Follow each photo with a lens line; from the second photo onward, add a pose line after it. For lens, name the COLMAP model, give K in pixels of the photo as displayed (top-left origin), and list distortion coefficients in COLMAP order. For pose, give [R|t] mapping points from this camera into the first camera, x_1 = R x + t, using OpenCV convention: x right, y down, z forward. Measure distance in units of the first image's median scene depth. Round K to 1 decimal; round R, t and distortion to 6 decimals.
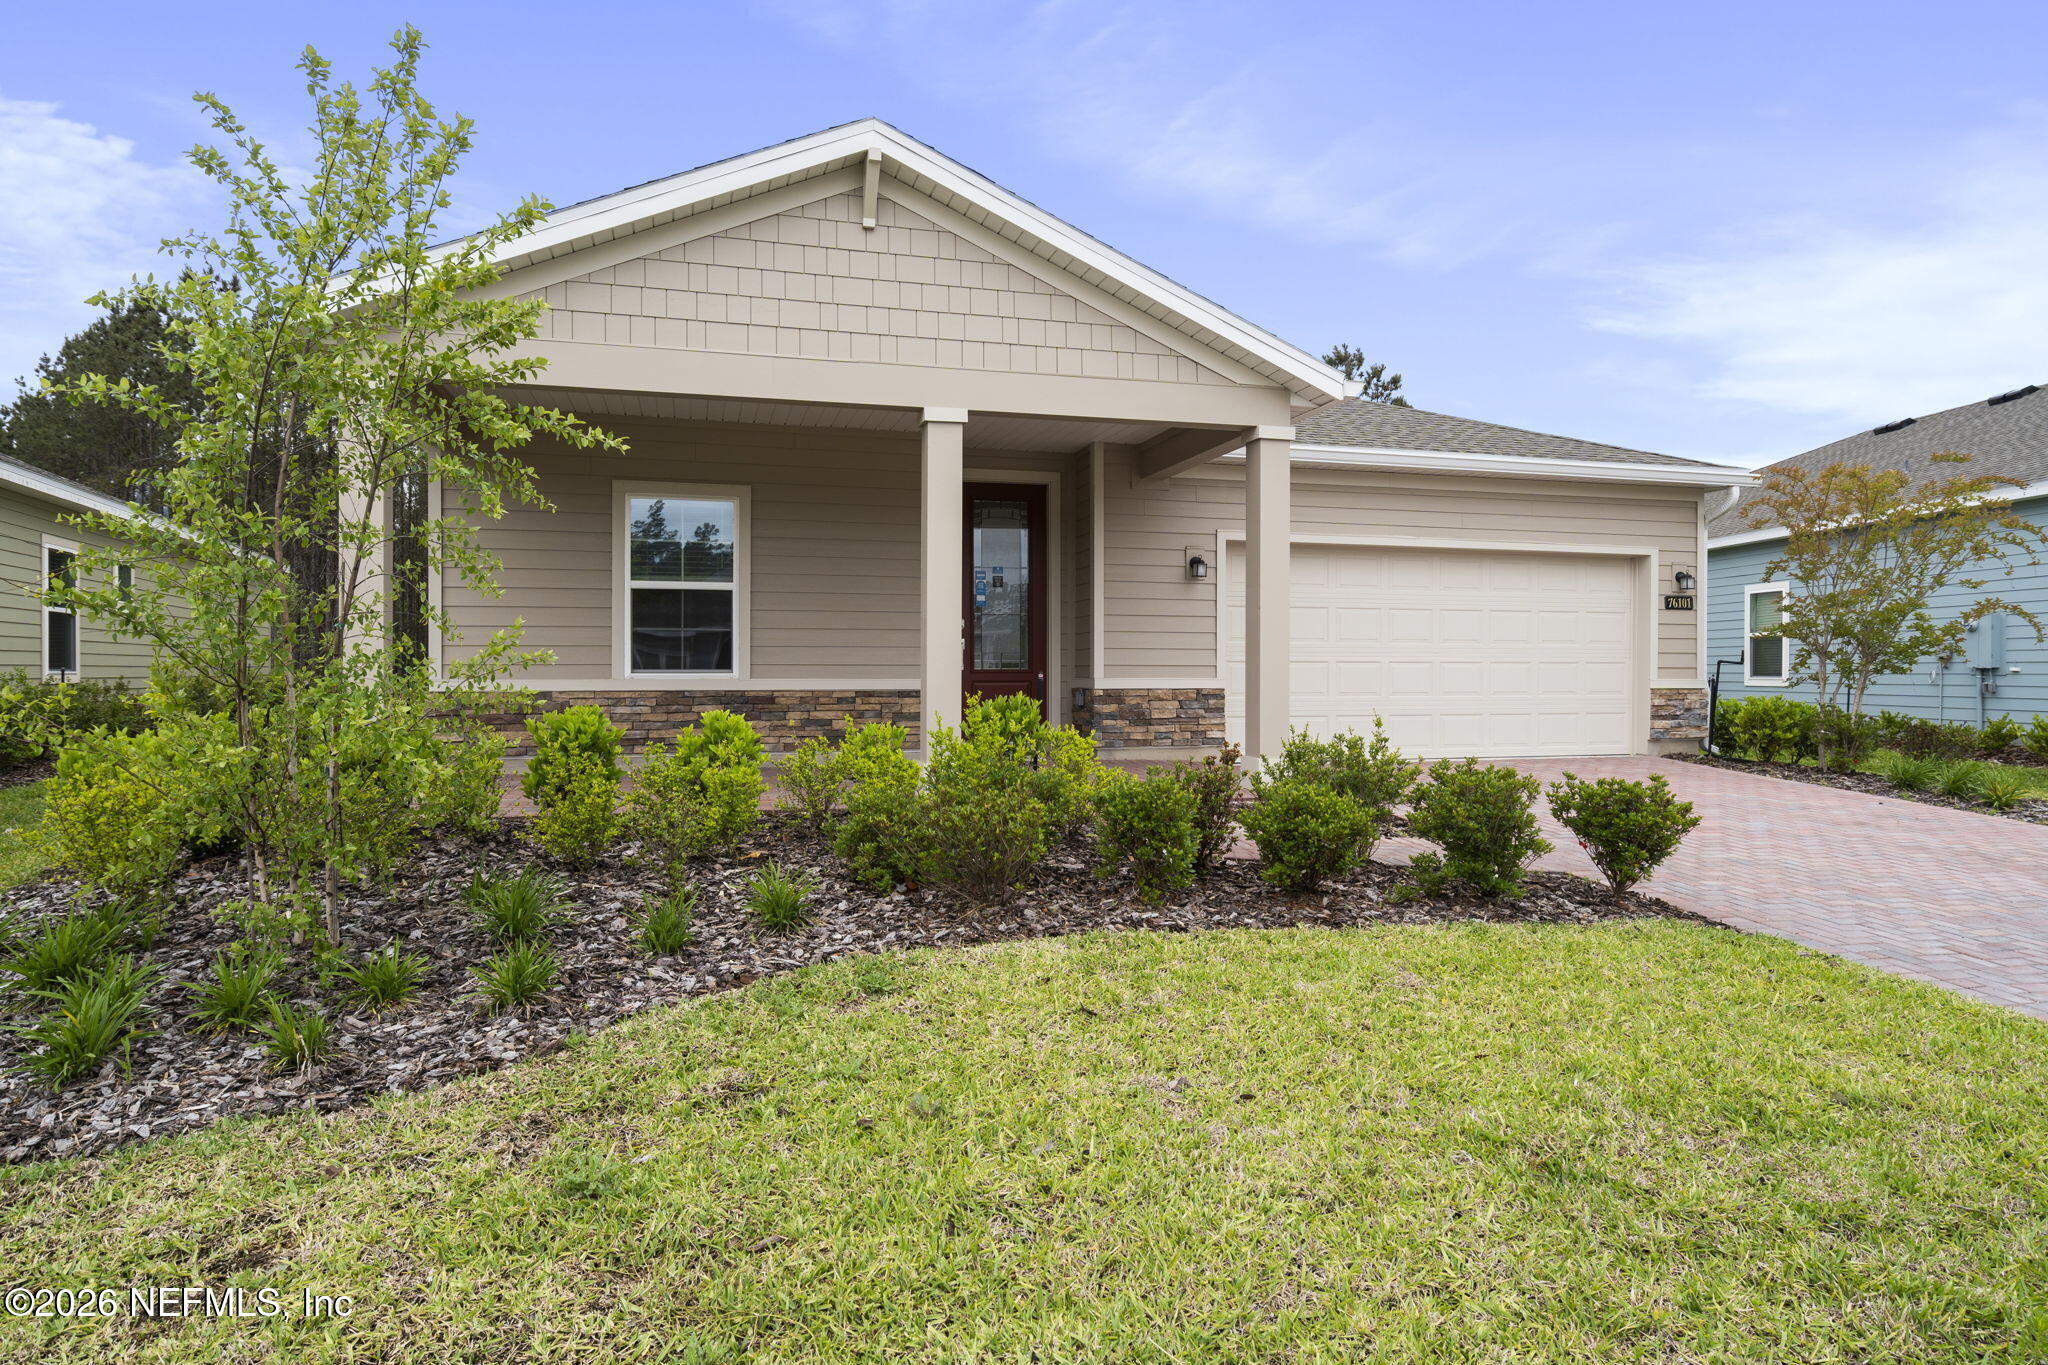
lens RADIAL K [[1193.3, 0, 1025.8], [0, 1193.3, 674.9], [0, 0, 1]] dist [0.009545, 0.000272]
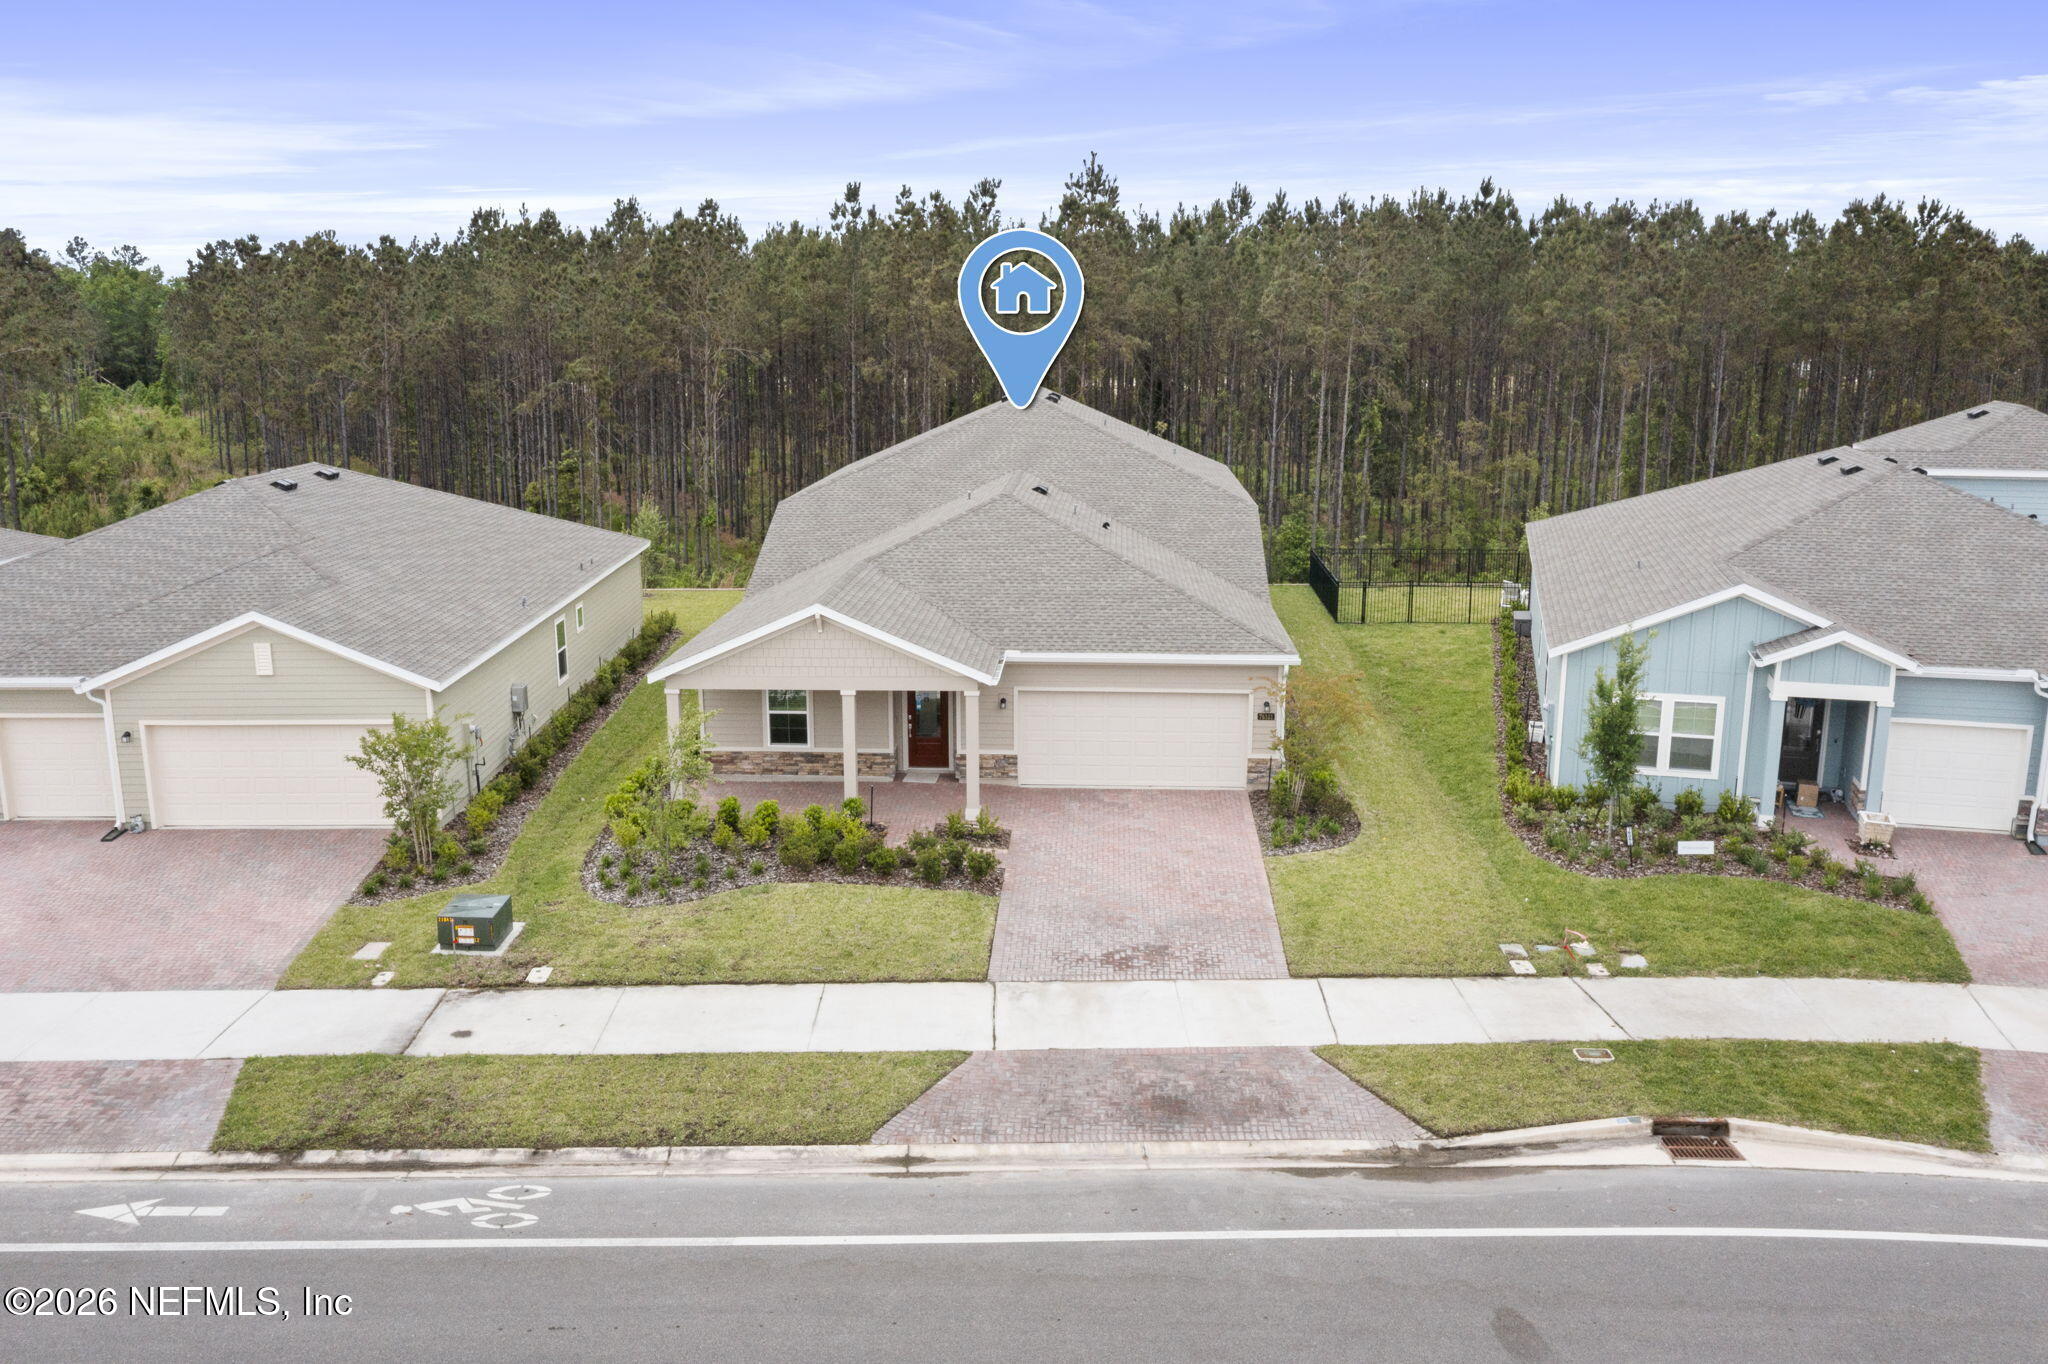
lens RADIAL K [[1634.6, 0, 1021.4], [0, 1634.6, 674.0], [0, 0, 1]] dist [-0.025171, 0.009524]
pose [[0.946336, 0.064612, -0.316659, 1.257487], [0.002080, 0.978574, 0.205886, -0.852176], [0.323177, -0.195496, 0.925925, -2.014969]]
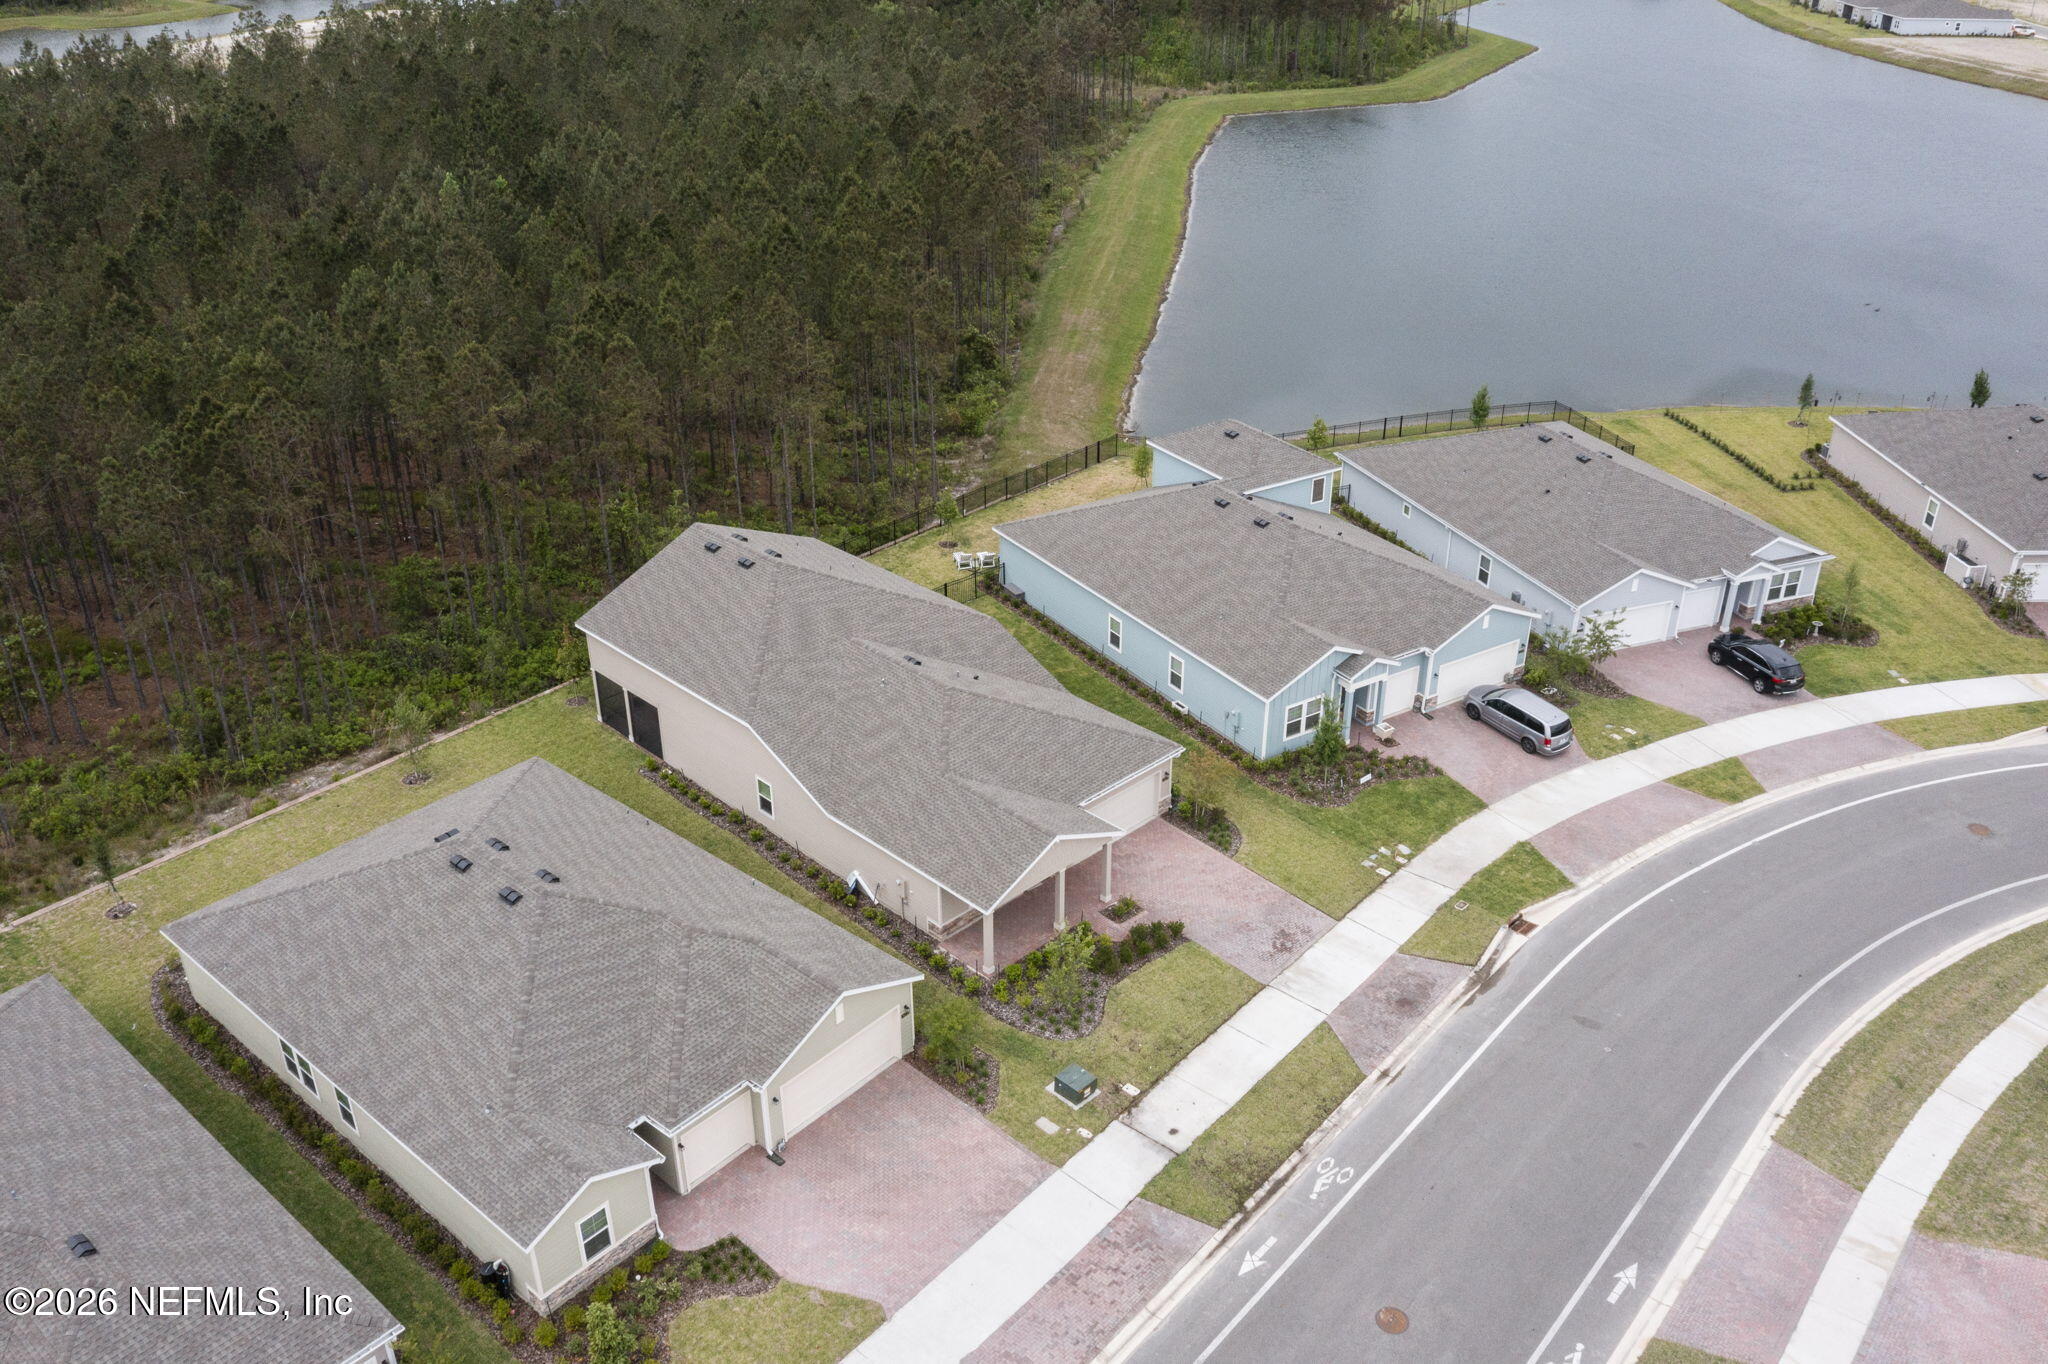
lens RADIAL K [[1634.6, 0, 1026.5], [0, 1634.6, 681.2], [0, 0, 1]] dist [-0.025171, 0.009524]
pose [[0.873798, -0.232032, 0.427361, -2.421657], [0.006307, 0.884156, 0.467150, -3.374106], [-0.486248, -0.405499, 0.774037, -3.240745]]
